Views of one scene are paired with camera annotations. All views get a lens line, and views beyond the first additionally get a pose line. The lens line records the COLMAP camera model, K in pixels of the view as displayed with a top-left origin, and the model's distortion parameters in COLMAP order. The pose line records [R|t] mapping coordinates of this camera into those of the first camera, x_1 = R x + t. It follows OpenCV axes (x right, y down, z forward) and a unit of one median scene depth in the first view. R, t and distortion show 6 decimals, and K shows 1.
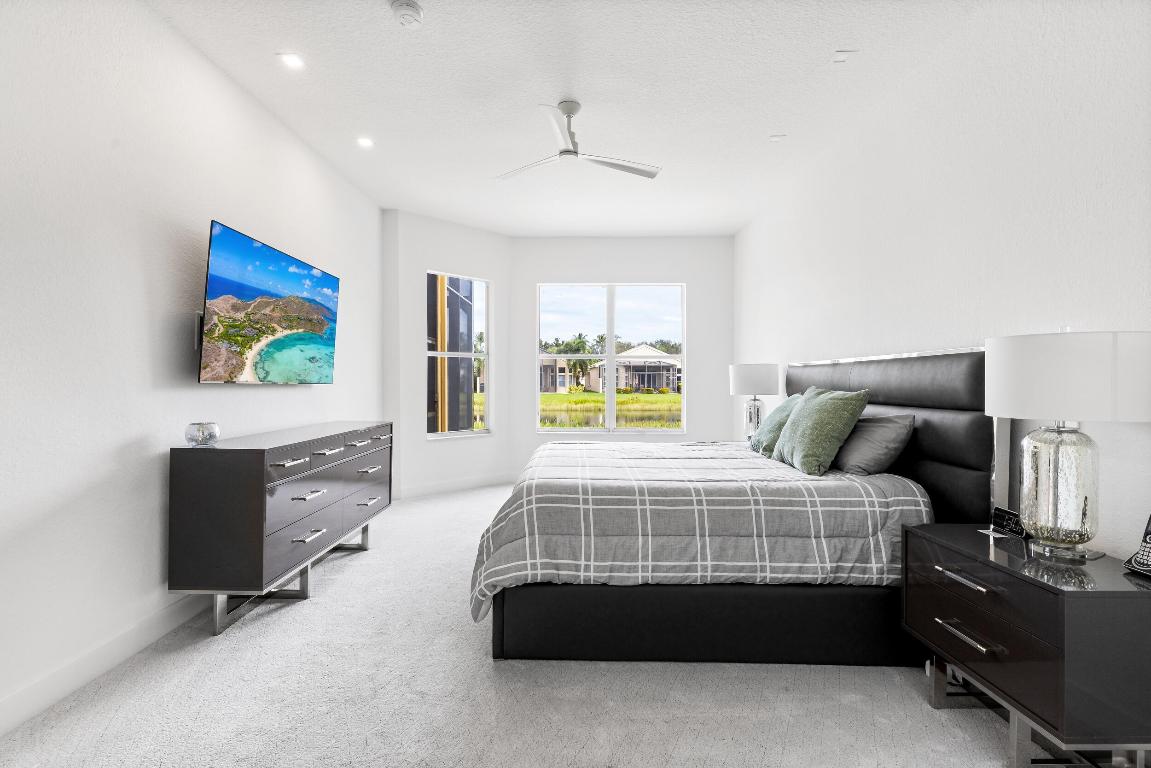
lens RADIAL K [[522.3, 0, 572.3], [0, 522.3, 379.7], [0, 0, 1]] dist [0.002387, 0.000984]
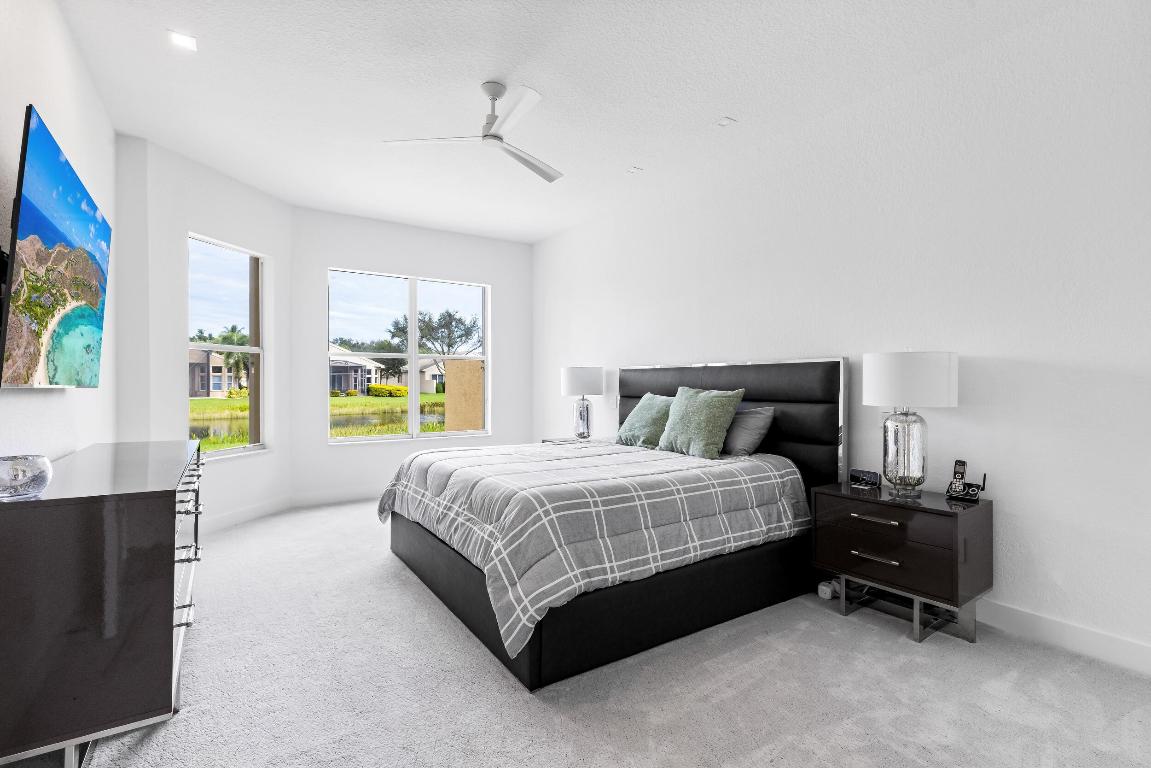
lens RADIAL K [[522.3, 0, 572.3], [0, 522.3, 379.7], [0, 0, 1]] dist [0.002387, 0.000984]
pose [[0.826111, 0.003171, 0.563498, -0.570977], [-0.001270, 0.999992, -0.003766, 0.001474], [-0.563505, 0.002396, 0.826109, 0.207070]]
